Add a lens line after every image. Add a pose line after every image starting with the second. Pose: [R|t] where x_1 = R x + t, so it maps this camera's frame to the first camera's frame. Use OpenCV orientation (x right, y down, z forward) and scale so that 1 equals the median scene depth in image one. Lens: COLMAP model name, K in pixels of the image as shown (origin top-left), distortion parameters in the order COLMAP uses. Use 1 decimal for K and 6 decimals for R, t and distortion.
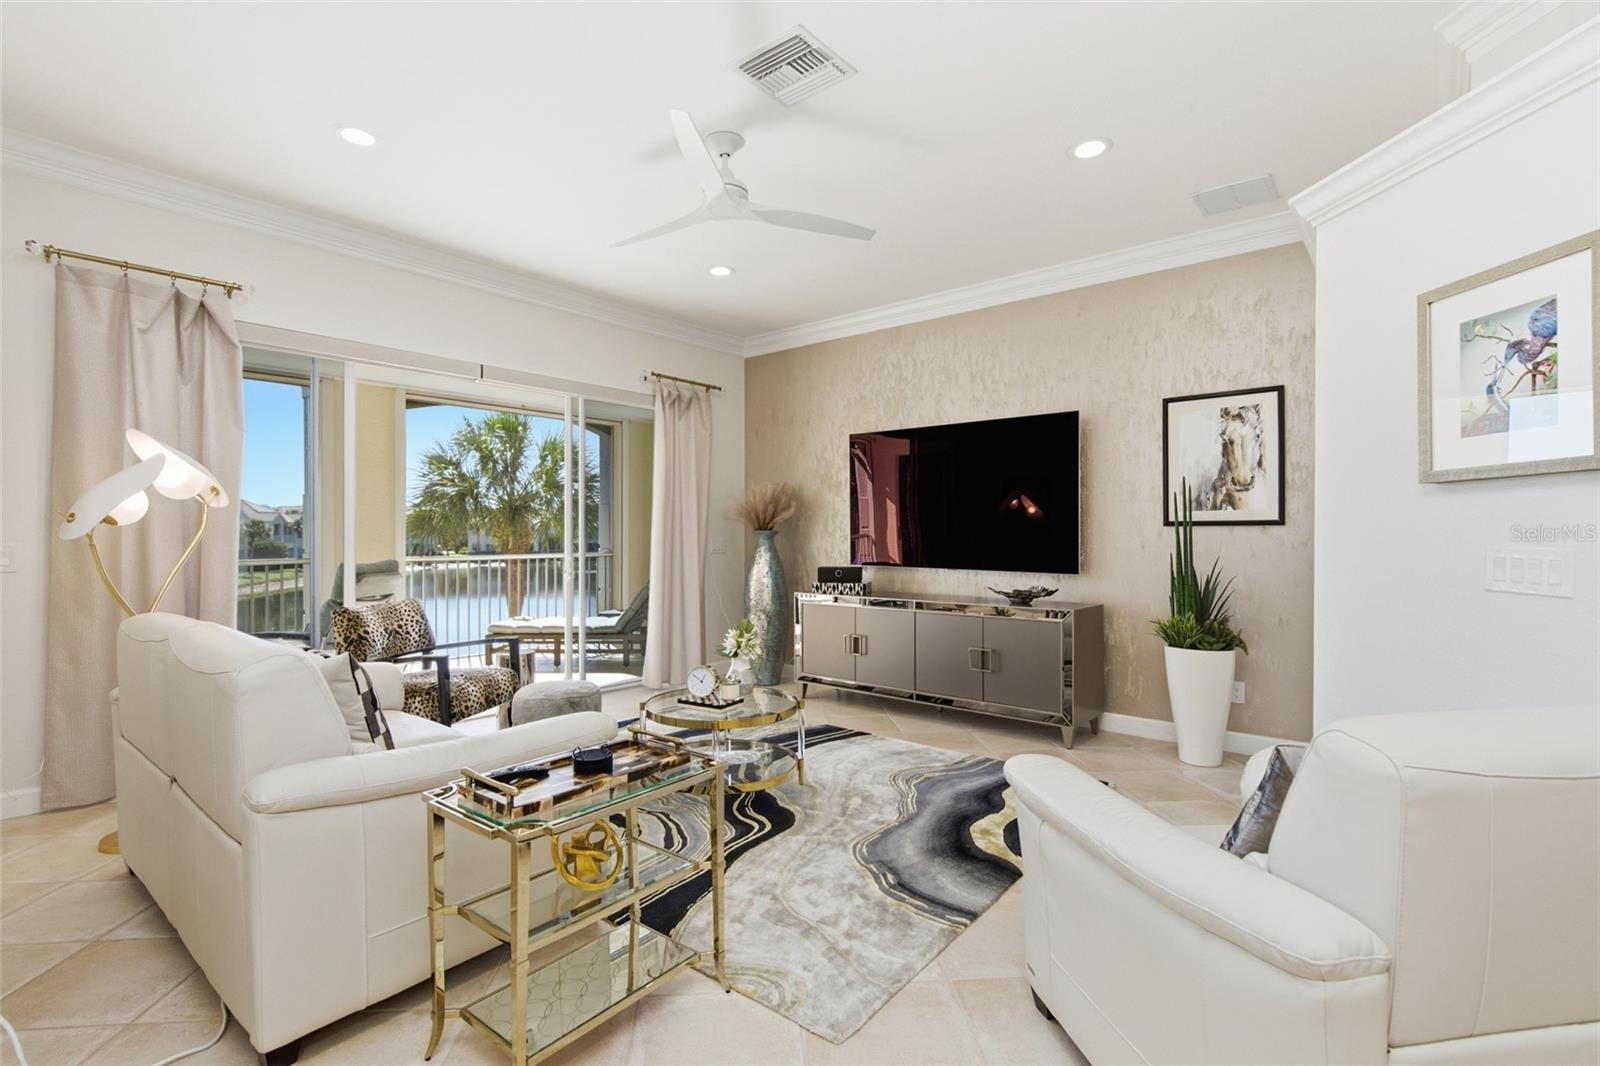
lens RADIAL K [[733.6, 0, 803.7], [0, 733.6, 534.2], [0, 0, 1]] dist [0.000016, 0.000710]
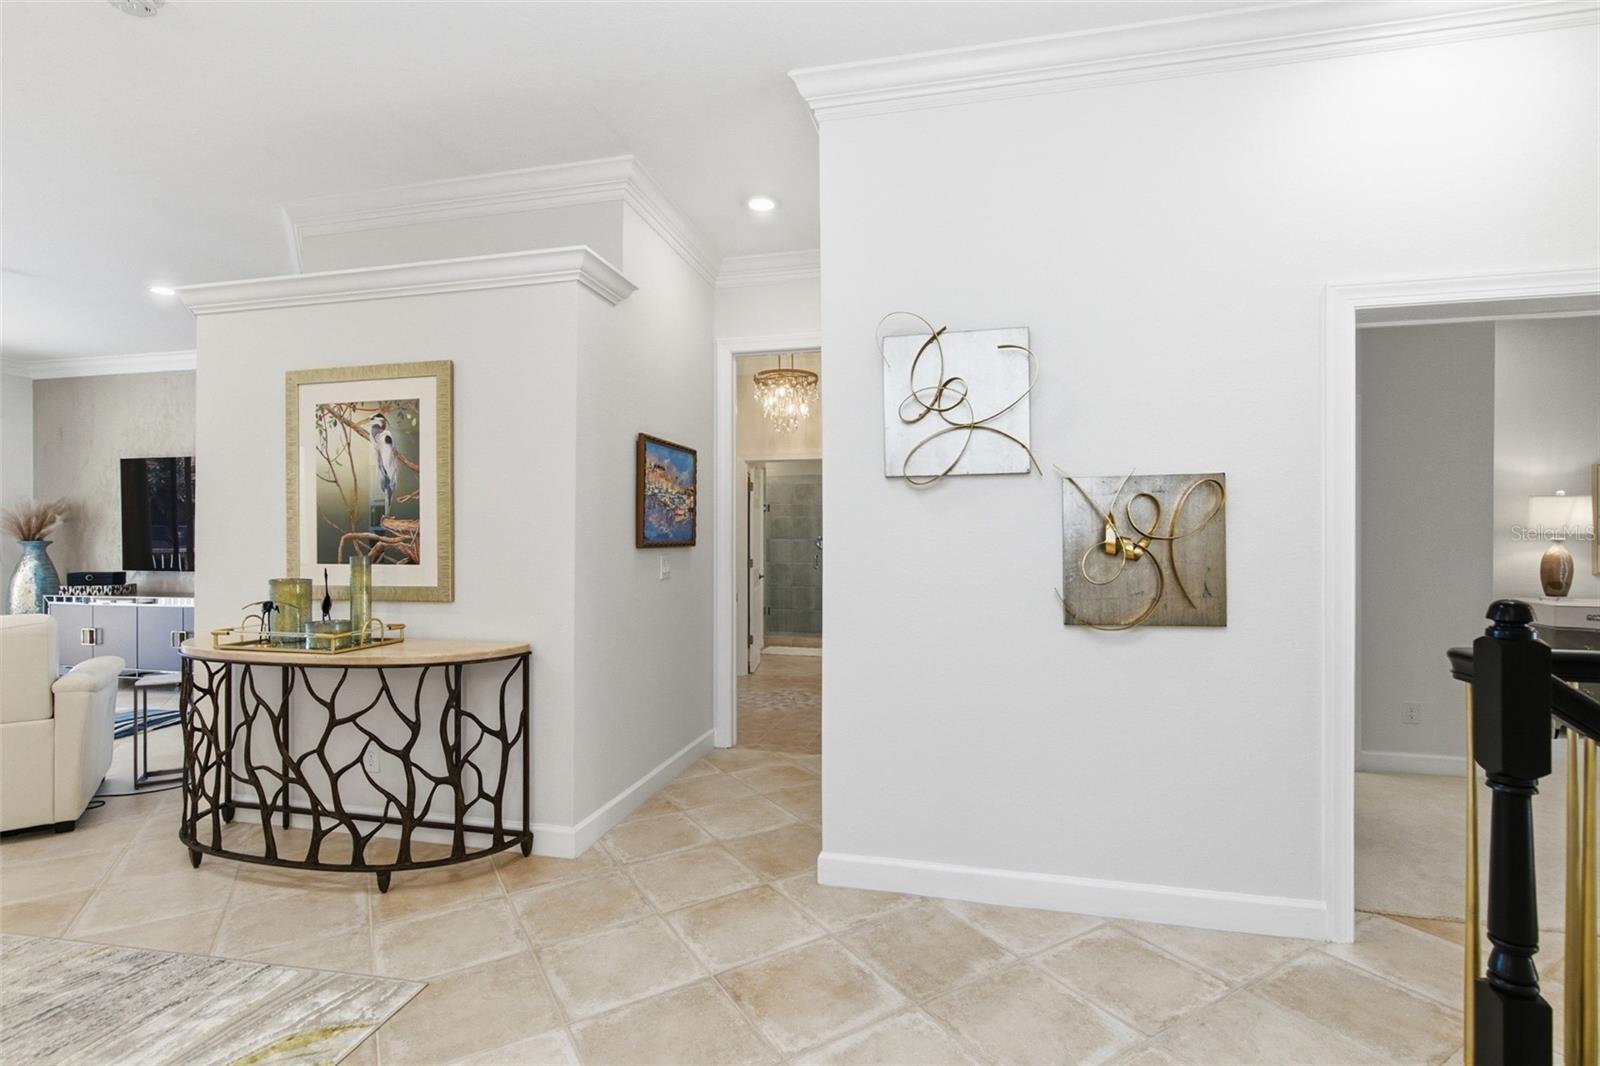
lens RADIAL K [[740.0, 0, 799.9], [0, 740.0, 536.1], [0, 0, 1]] dist [0.001010, 0.000212]
pose [[0.889257, -0.000399, 0.457407, 0.629458], [0.002955, 0.999984, -0.004871, -0.004599], [-0.457398, 0.005683, 0.889244, -0.703357]]
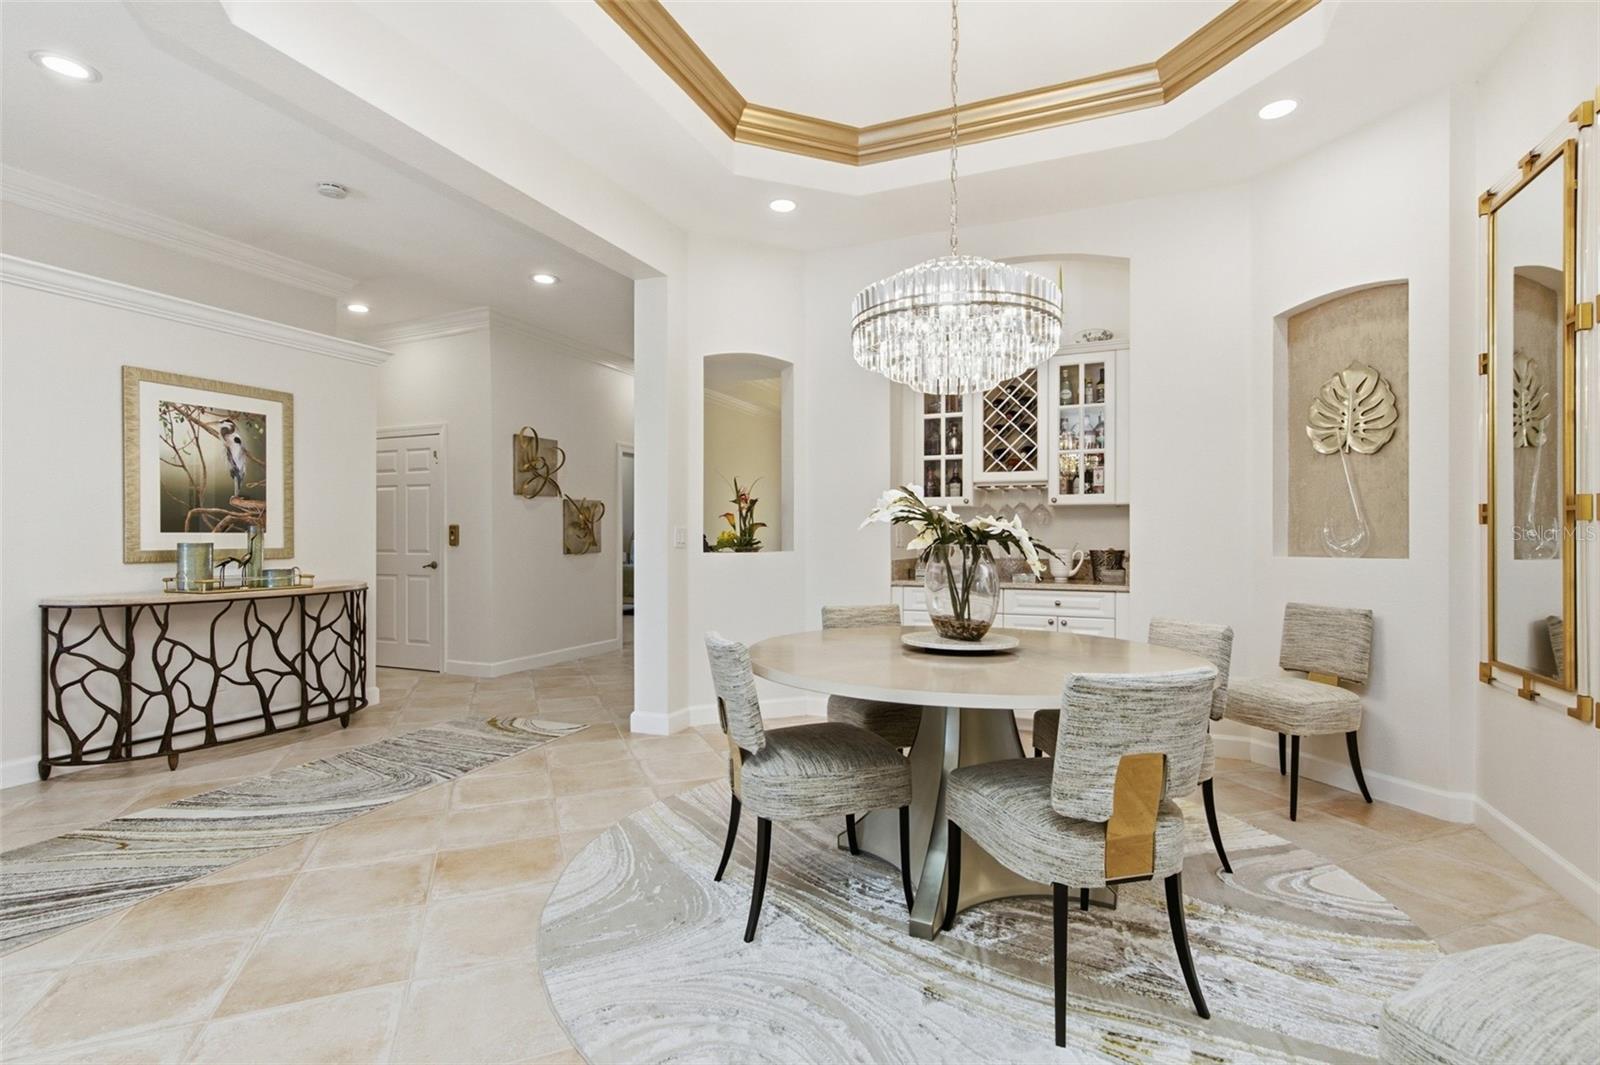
lens RADIAL K [[746.3, 0, 800.0], [0, 746.3, 532.5], [0, 0, 1]] dist [-0.002626, -0.000595]
pose [[-0.284221, 0.003895, 0.958751, -0.518464], [0.001259, 0.999992, -0.003689, 0.021872], [-0.958758, 0.000158, -0.284224, -0.319018]]
